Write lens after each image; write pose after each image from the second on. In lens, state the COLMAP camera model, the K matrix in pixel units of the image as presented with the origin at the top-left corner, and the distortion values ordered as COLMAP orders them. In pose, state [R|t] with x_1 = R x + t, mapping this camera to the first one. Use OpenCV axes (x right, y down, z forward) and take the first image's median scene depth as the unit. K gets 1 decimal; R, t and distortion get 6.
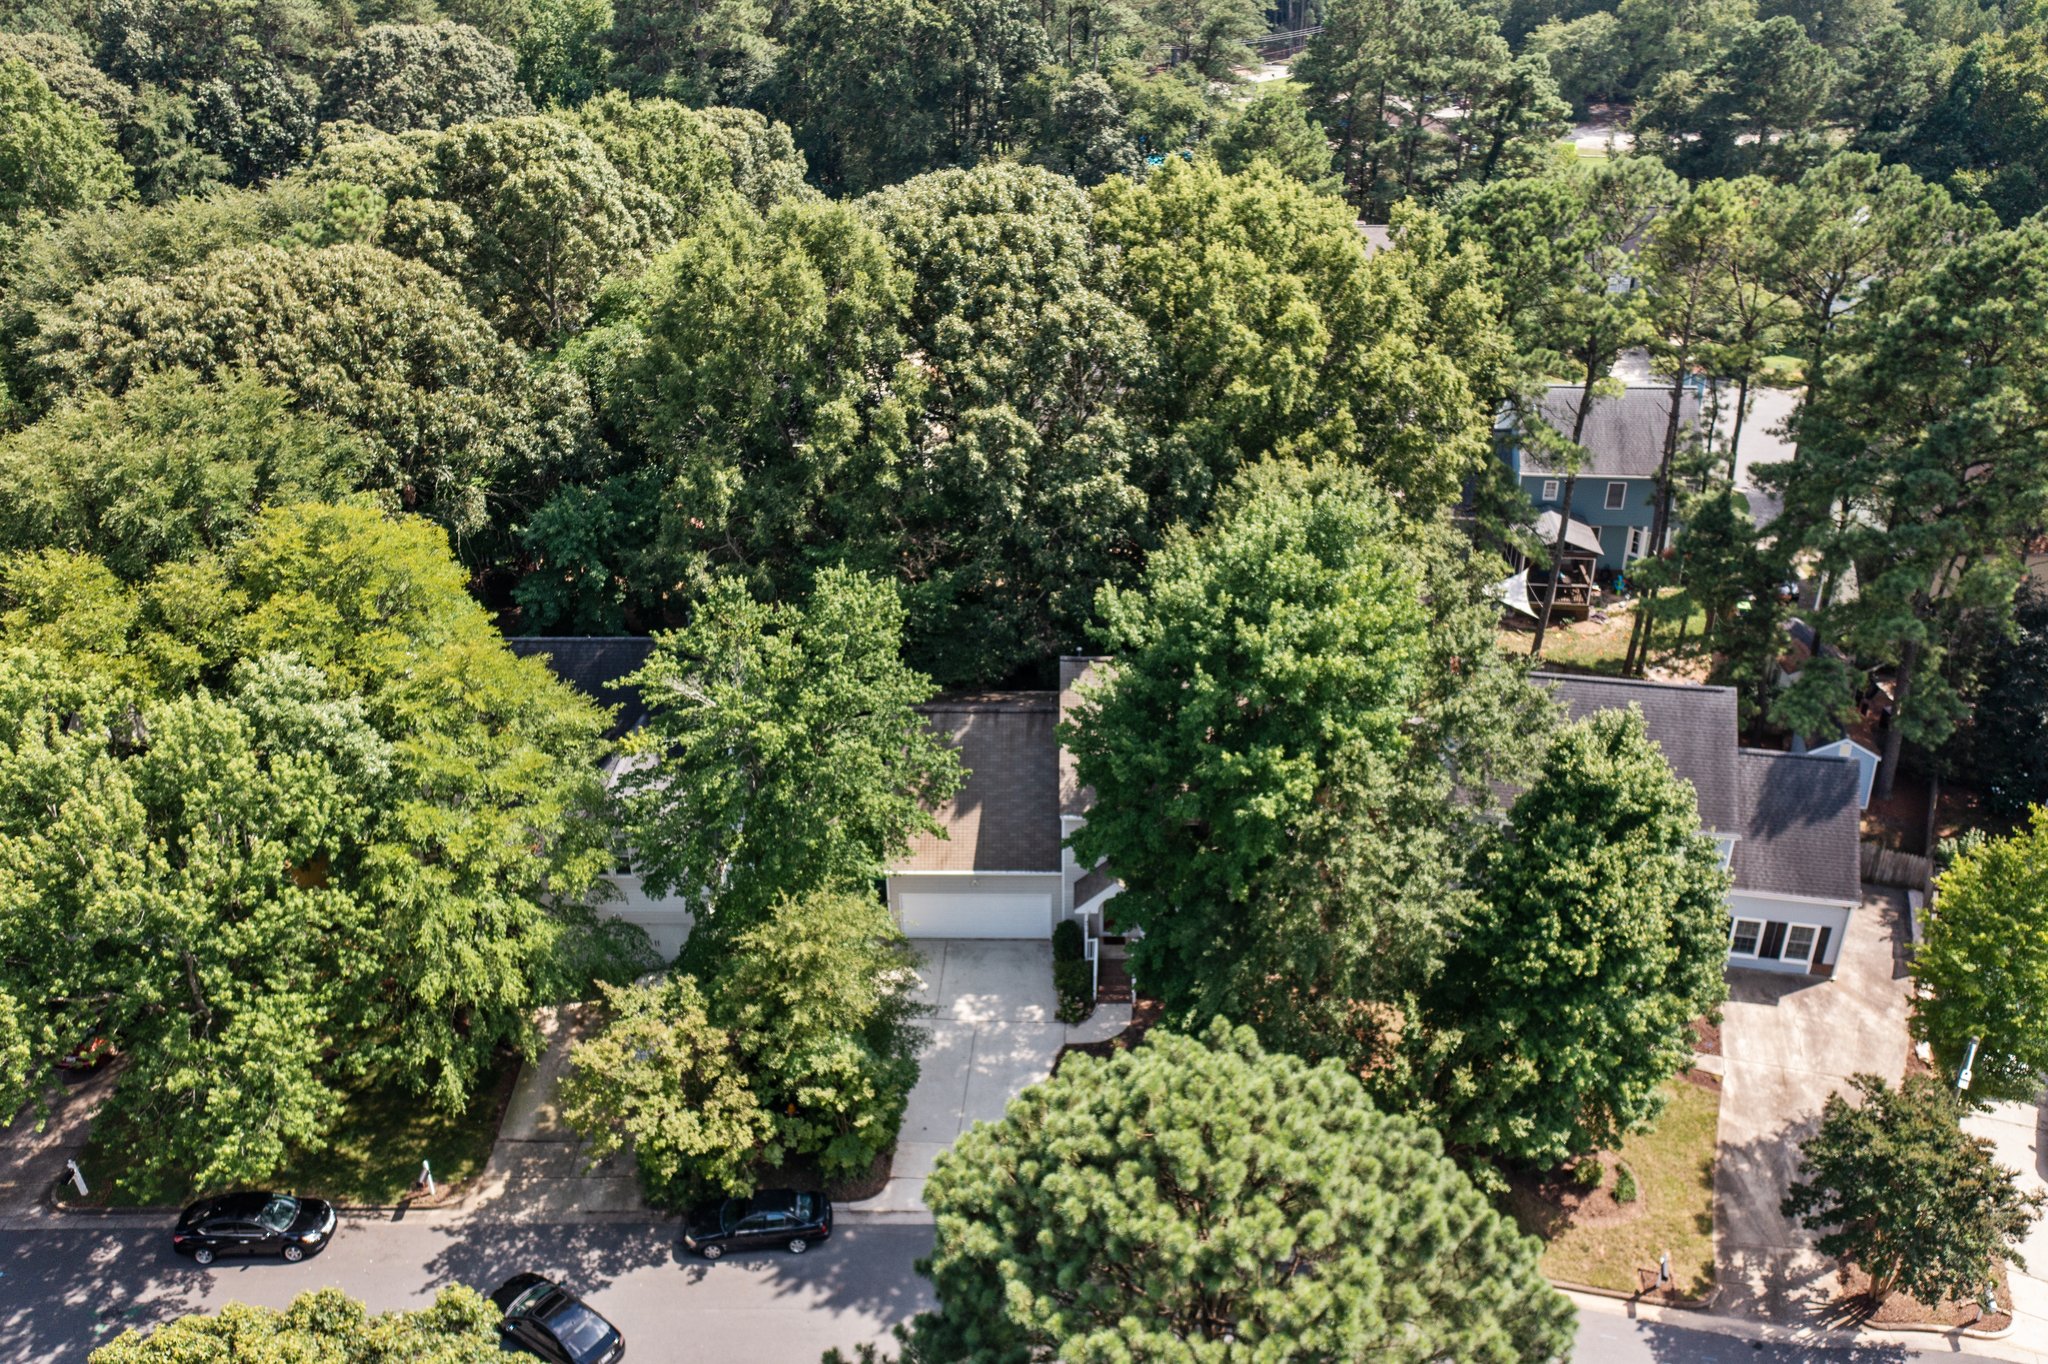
lens RADIAL K [[1638.4, 0, 1024.0], [0, 1638.4, 682.0], [0, 0, 1]] dist [-0.012270, 0.021250]
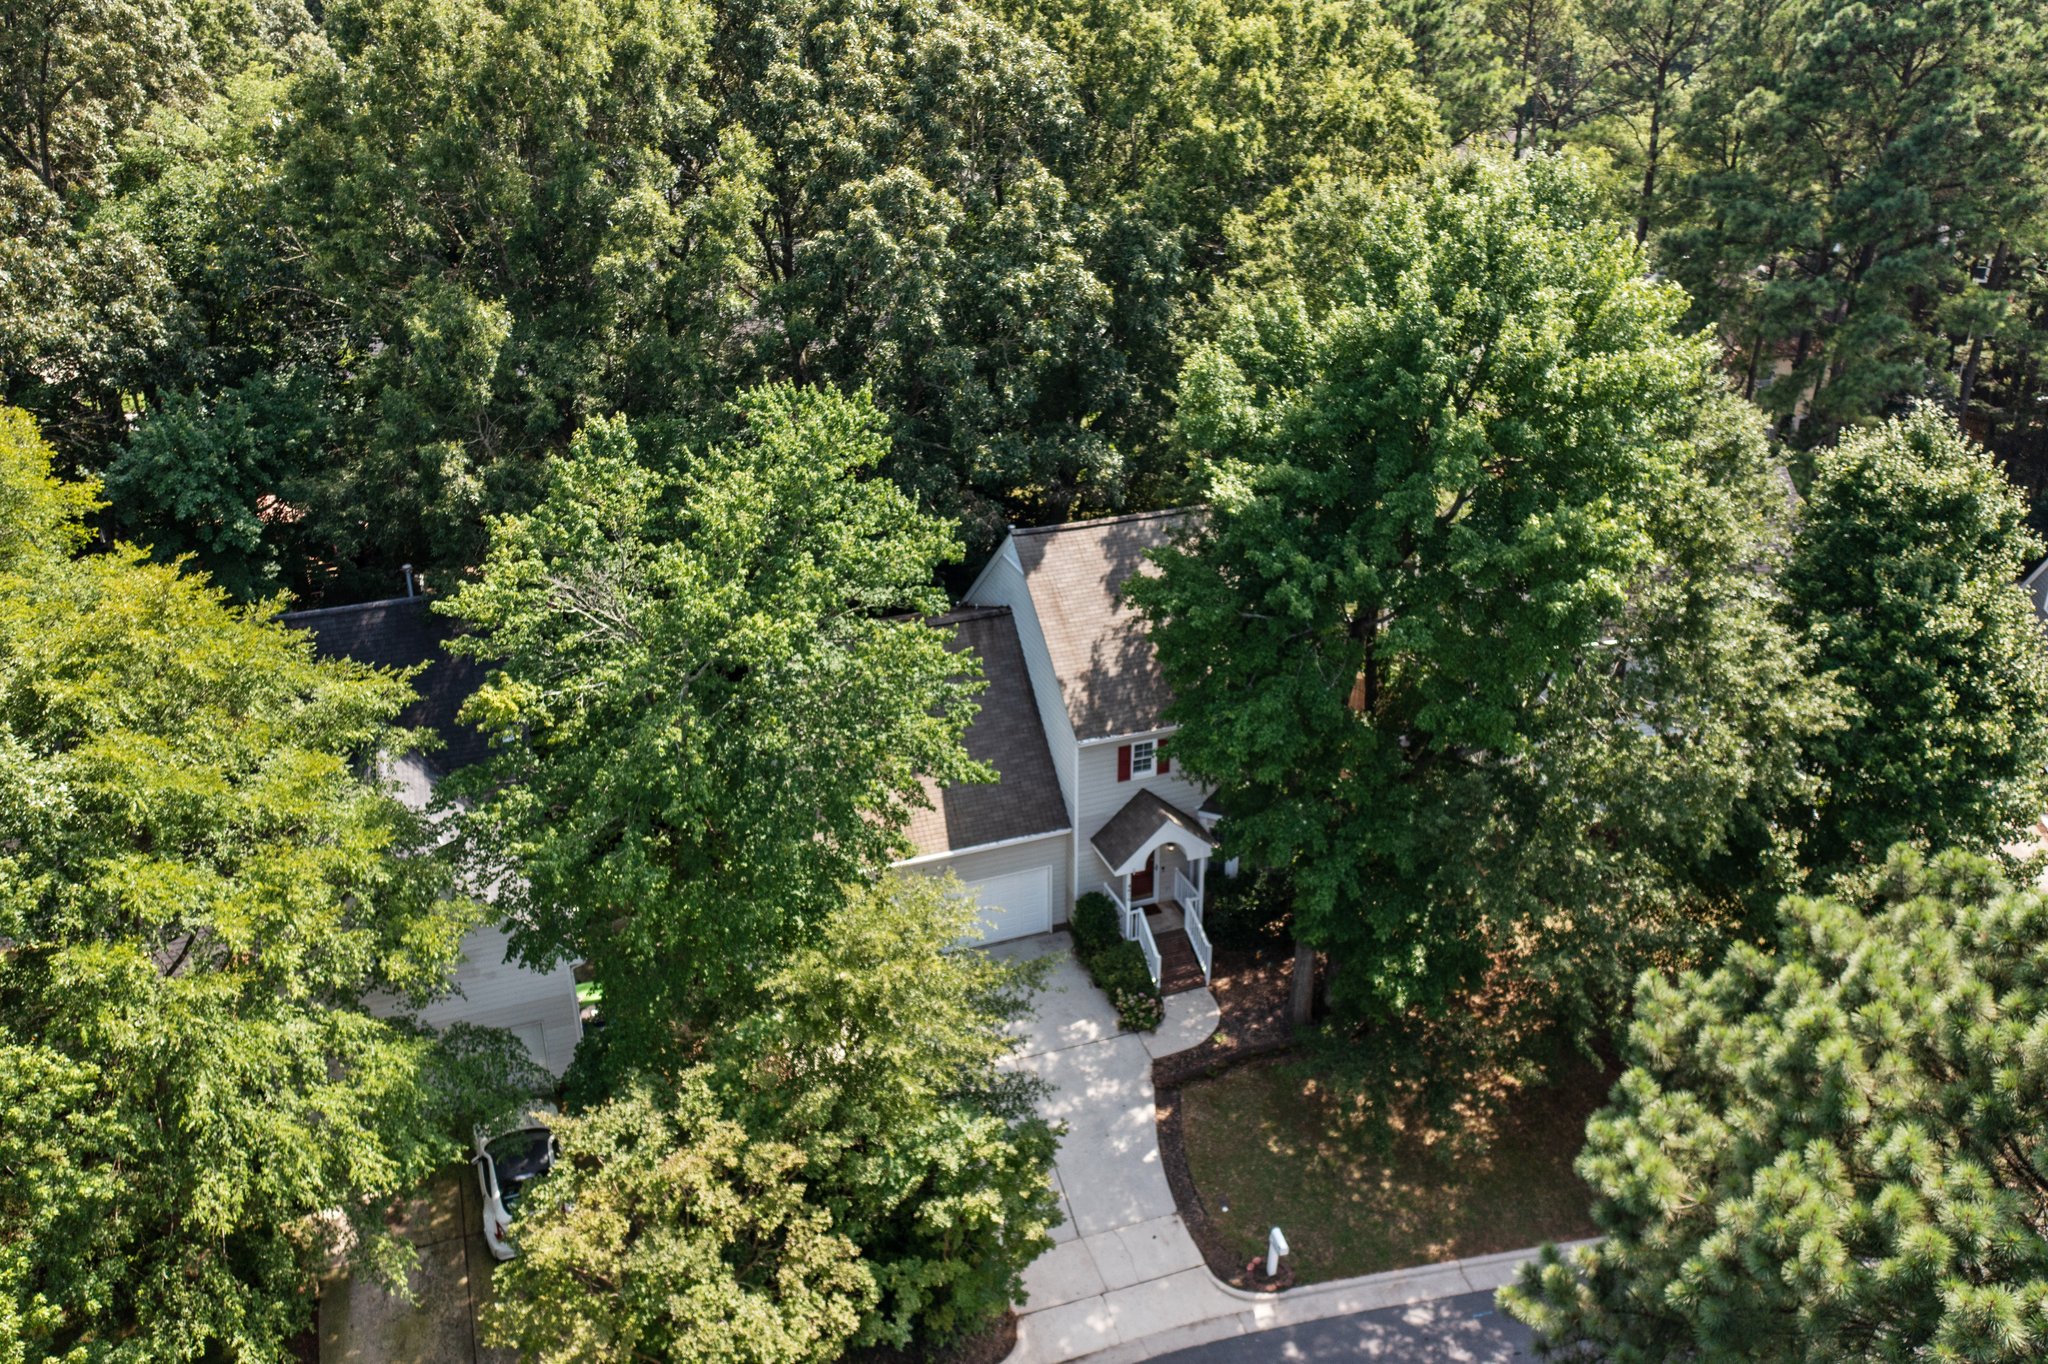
lens RADIAL K [[1638.4, 0, 1024.0], [0, 1638.4, 682.0], [0, 0, 1]] dist [-0.012270, 0.021250]
pose [[0.927097, -0.157813, 0.339979, -0.267115], [0.174182, 0.984550, -0.017969, 0.074917], [-0.331890, 0.075877, 0.940261, 0.399427]]
